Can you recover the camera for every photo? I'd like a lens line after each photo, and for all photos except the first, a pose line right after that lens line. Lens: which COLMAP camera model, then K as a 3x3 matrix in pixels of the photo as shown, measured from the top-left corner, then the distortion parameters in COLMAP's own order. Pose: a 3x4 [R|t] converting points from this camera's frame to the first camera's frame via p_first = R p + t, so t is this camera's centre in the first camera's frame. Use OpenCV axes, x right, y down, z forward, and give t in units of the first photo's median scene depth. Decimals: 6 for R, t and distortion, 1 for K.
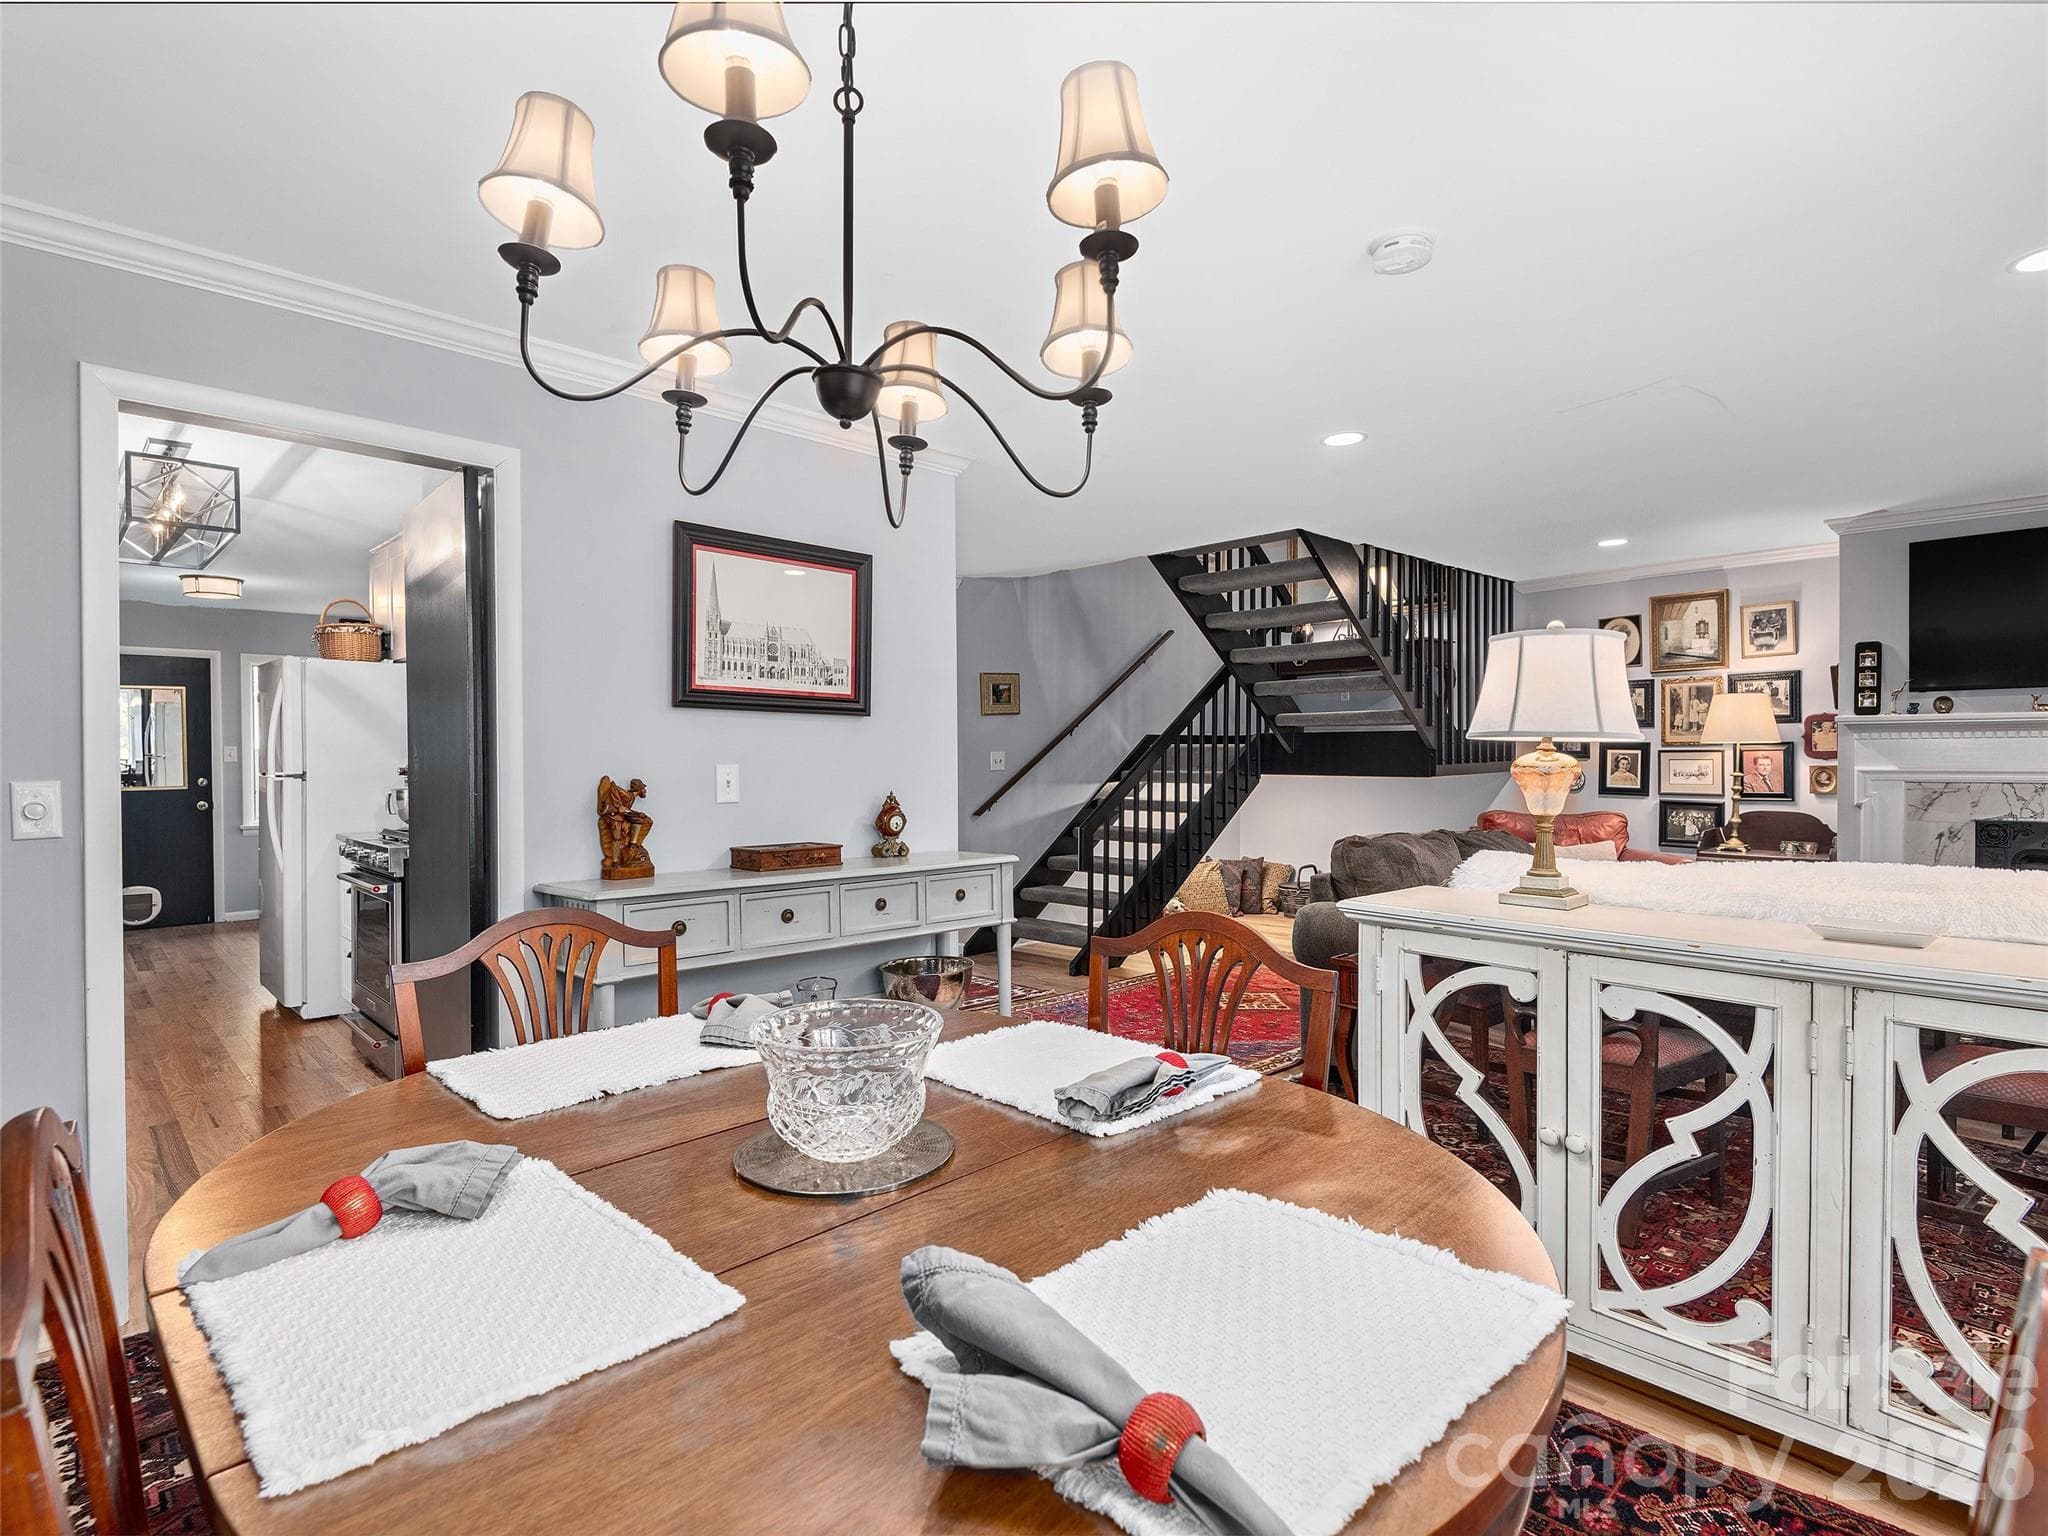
lens RADIAL K [[1043.4, 0, 1025.7], [0, 1043.4, 767.6], [0, 0, 1]] dist [0.001867, -0.001458]
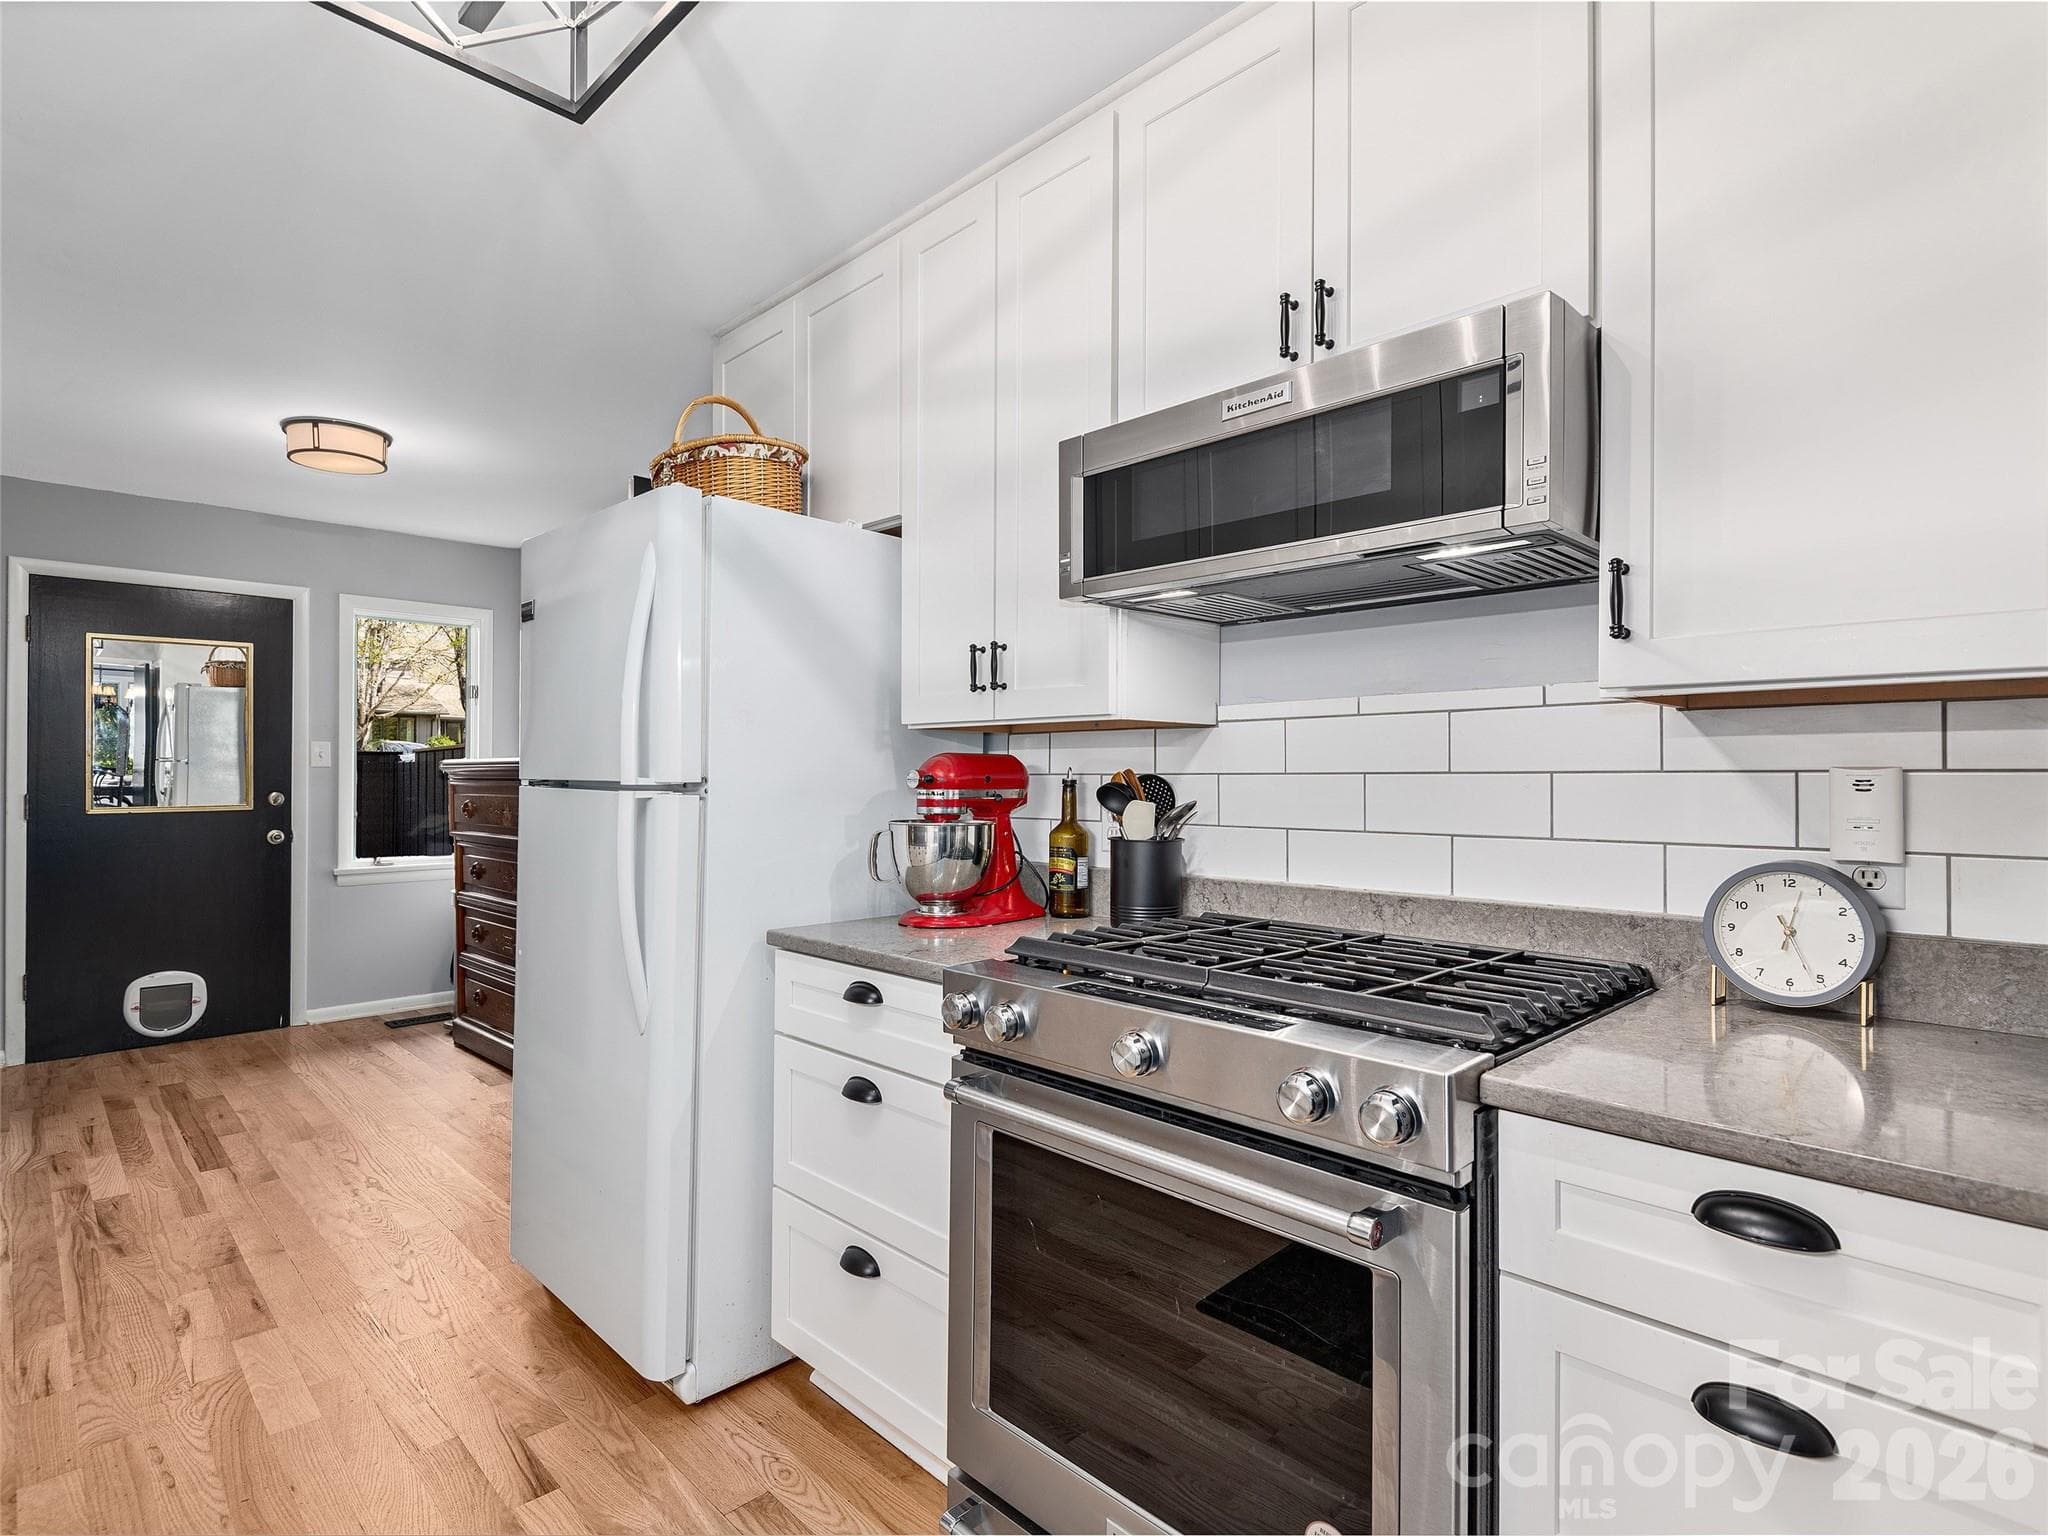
lens RADIAL K [[1043.4, 0, 1022.5], [0, 1043.4, 768.0], [0, 0, 1]] dist [0.001867, -0.001458]
pose [[0.999880, 0.004898, 0.014668, -0.358352], [-0.004647, 0.999843, -0.017111, 0.003973], [-0.014750, 0.017041, 0.999746, 0.378573]]
